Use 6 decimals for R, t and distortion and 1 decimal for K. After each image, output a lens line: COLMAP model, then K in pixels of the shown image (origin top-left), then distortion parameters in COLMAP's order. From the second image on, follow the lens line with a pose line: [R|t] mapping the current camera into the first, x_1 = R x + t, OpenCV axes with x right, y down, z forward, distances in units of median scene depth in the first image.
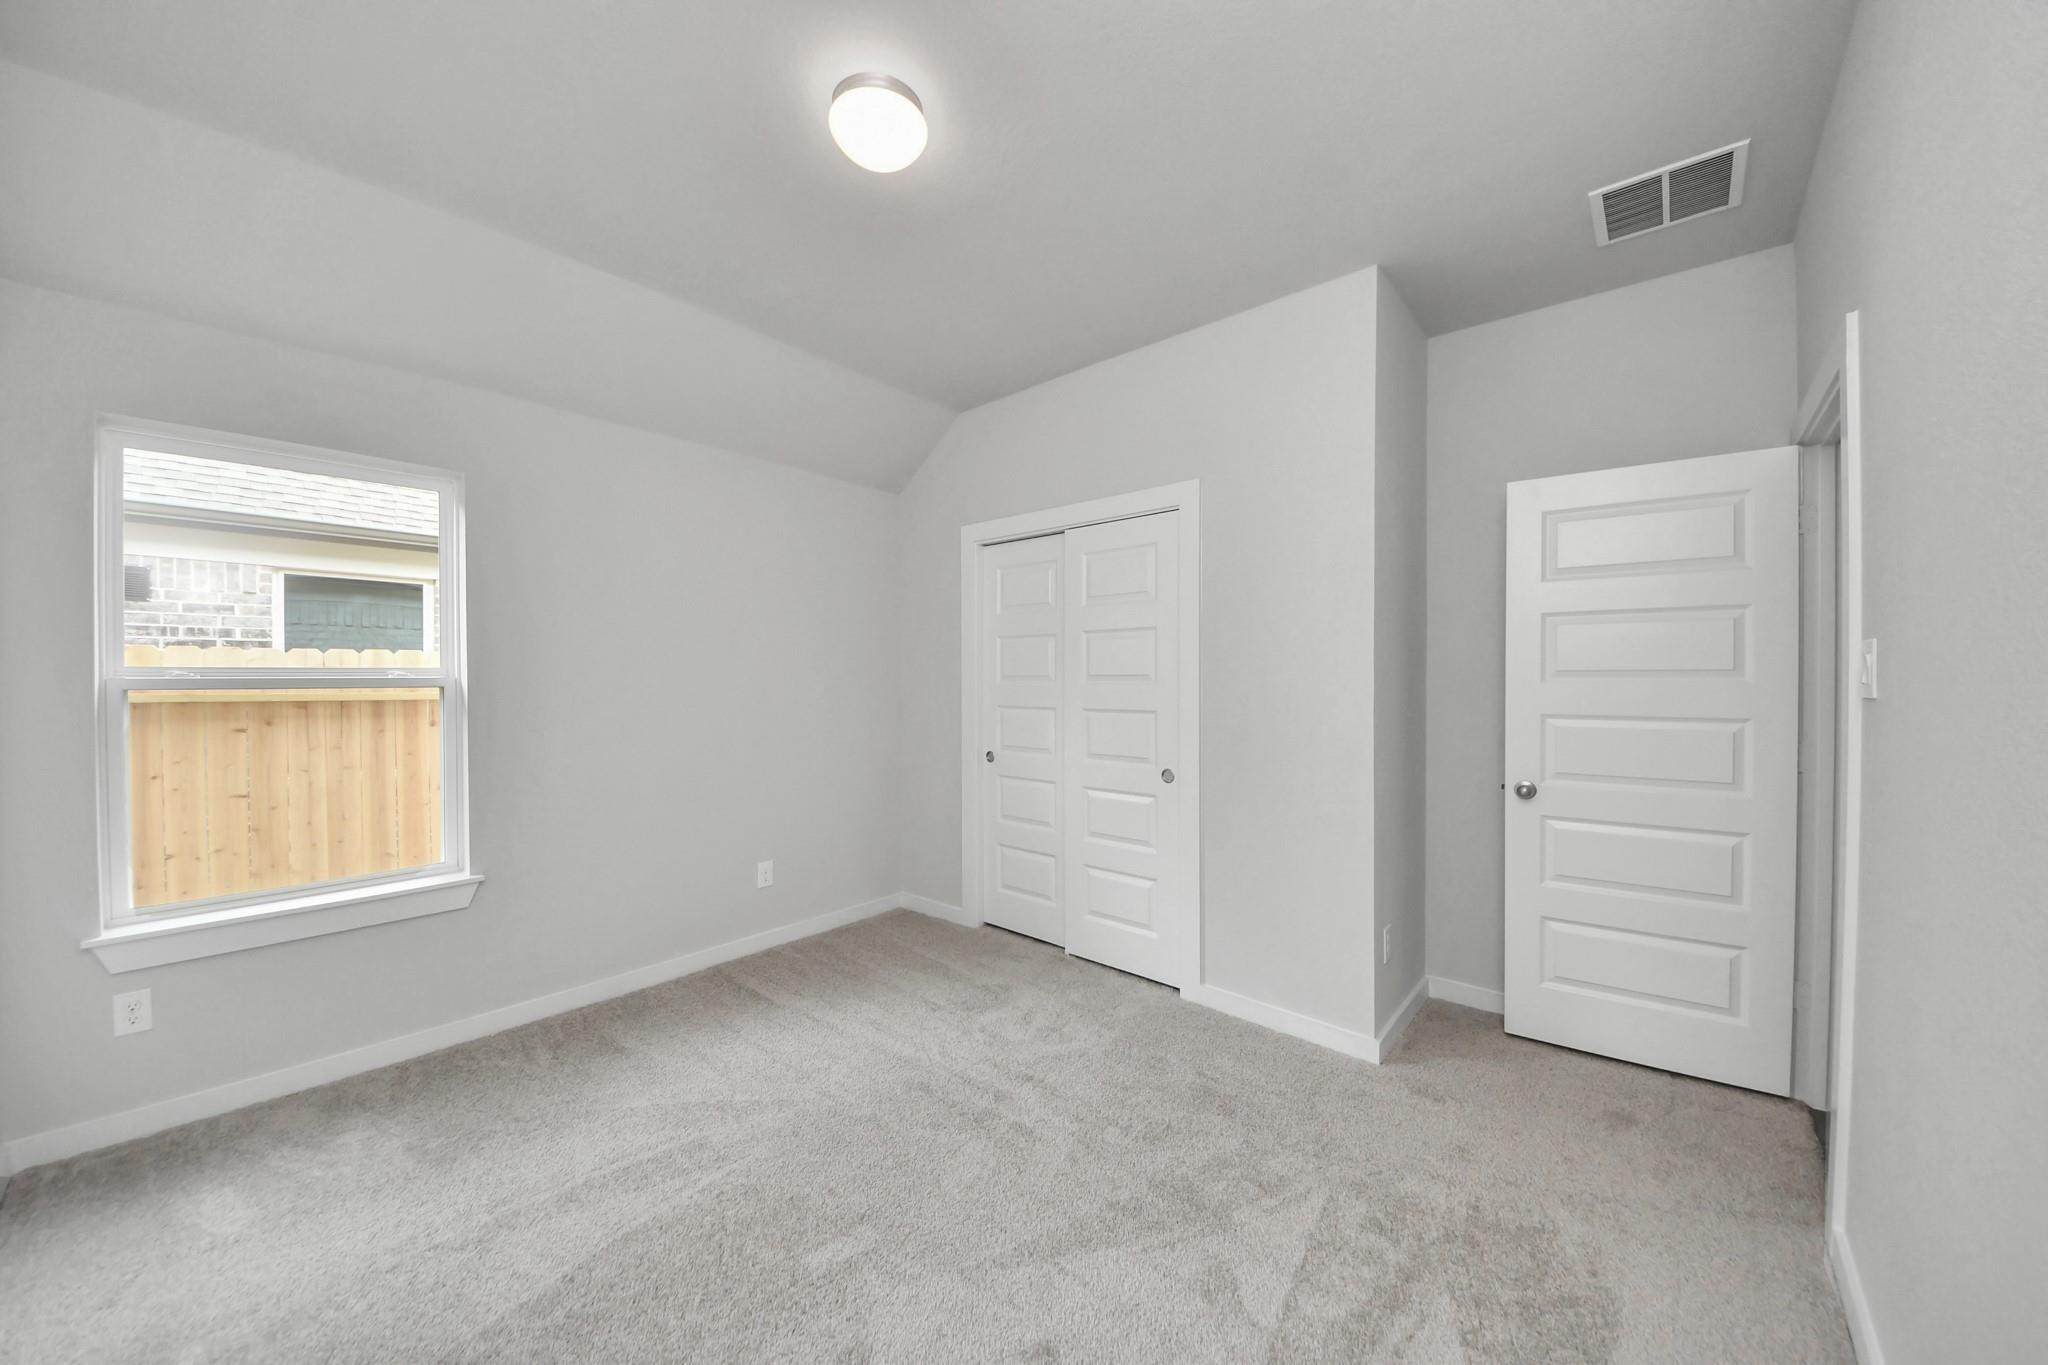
lens RADIAL K [[734.8, 0, 1015.8], [0, 734.8, 677.9], [0, 0, 1]] dist [0.021669, -0.013023]
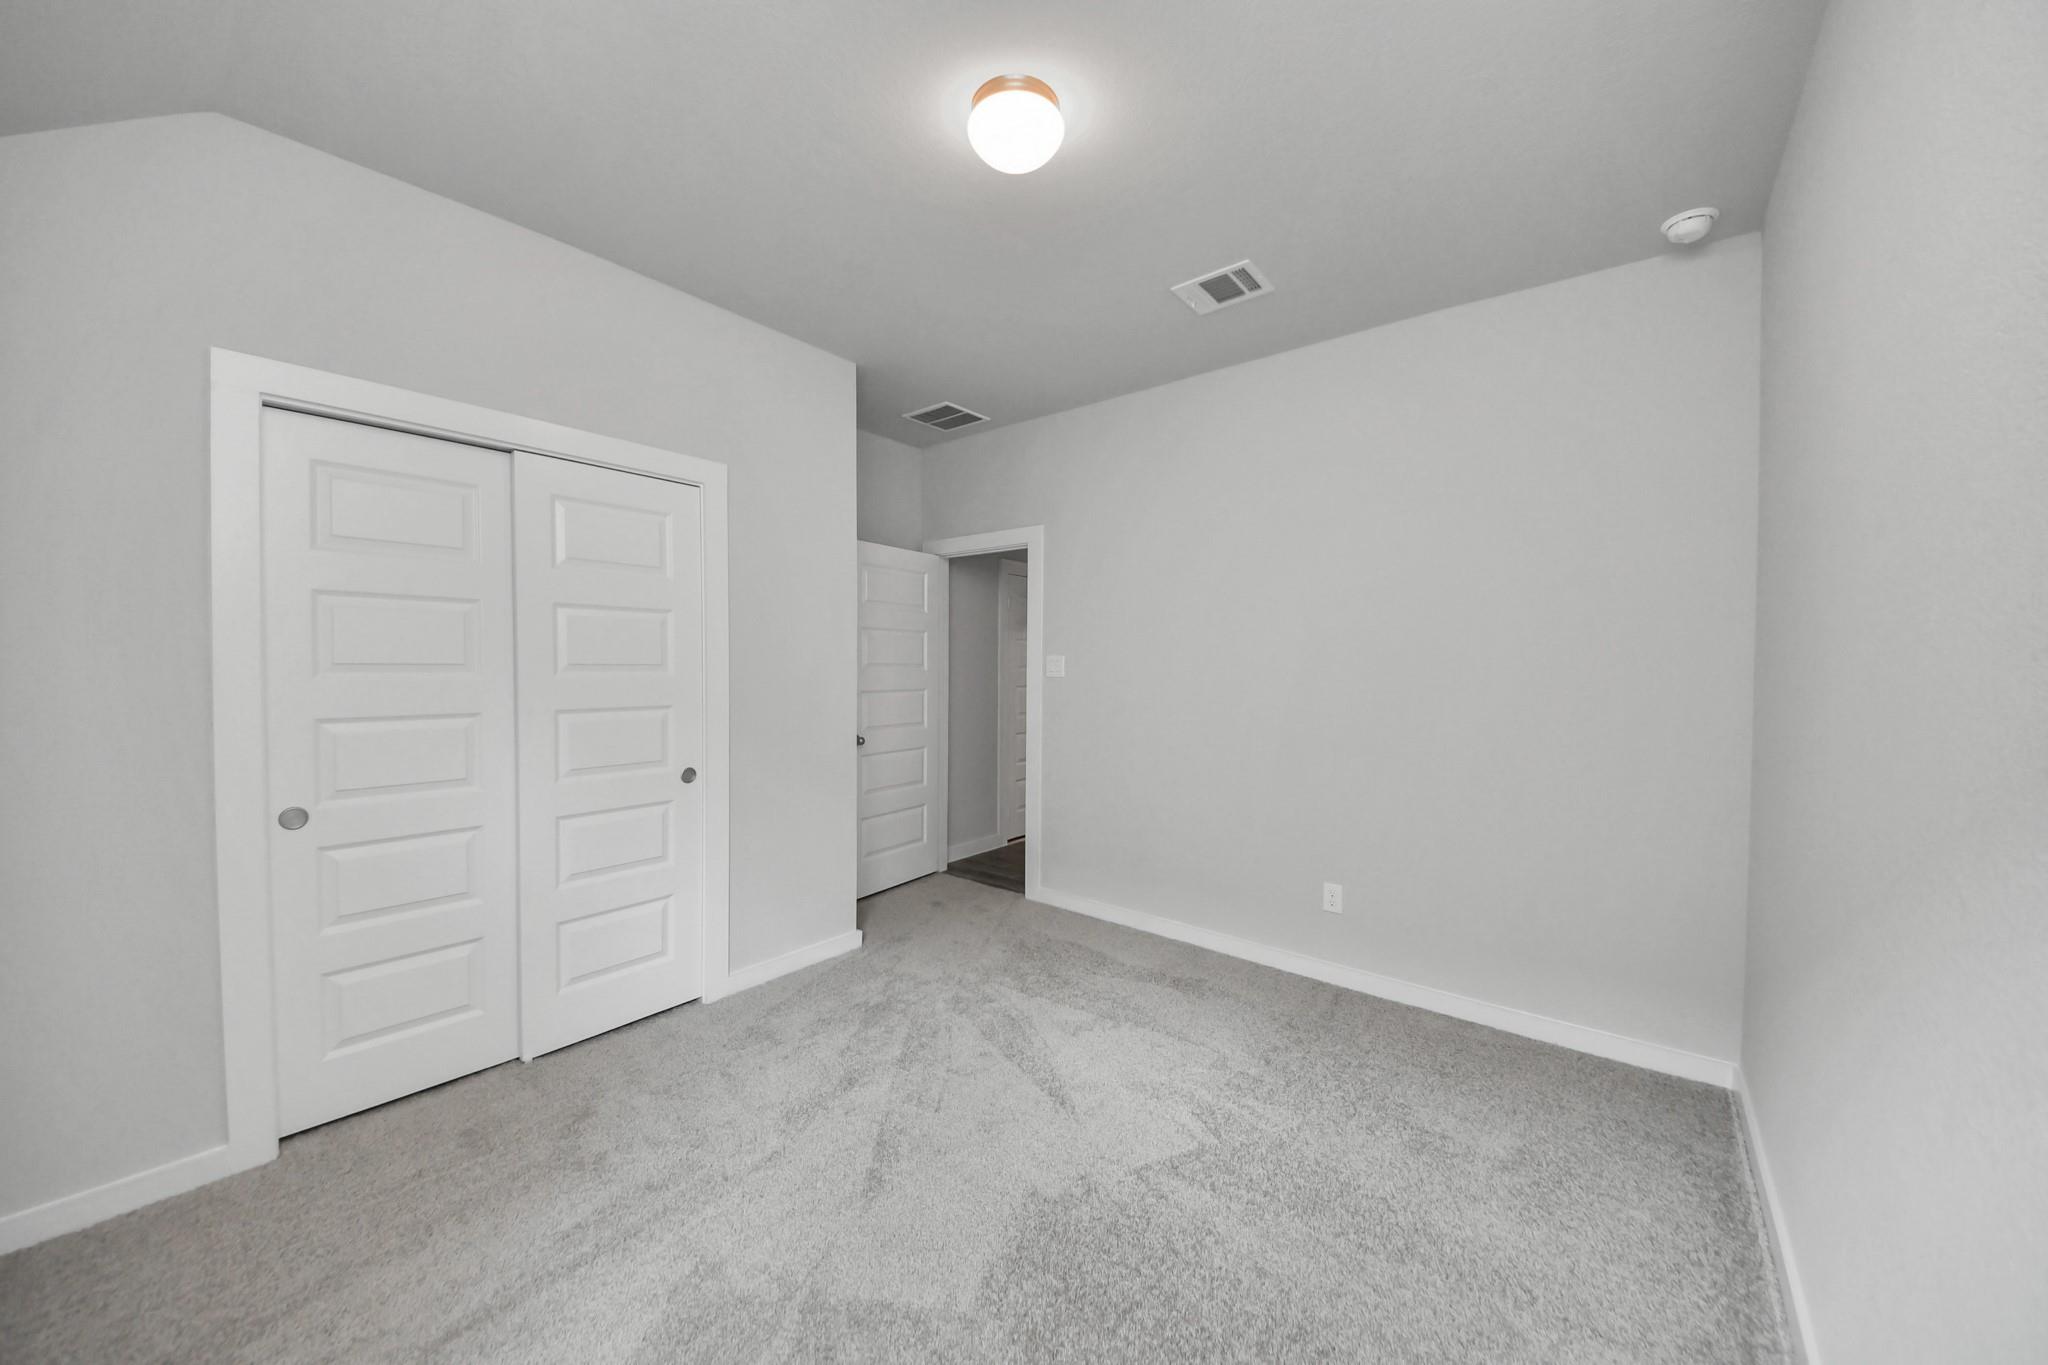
lens RADIAL K [[734.8, 0, 1015.8], [0, 734.8, 677.9], [0, 0, 1]] dist [0.021669, -0.013023]
pose [[-0.061814, -0.016225, 0.997956, -0.657590], [-0.001461, 0.999868, 0.016166, -0.002148], [-0.998087, -0.000458, -0.061830, 0.582998]]
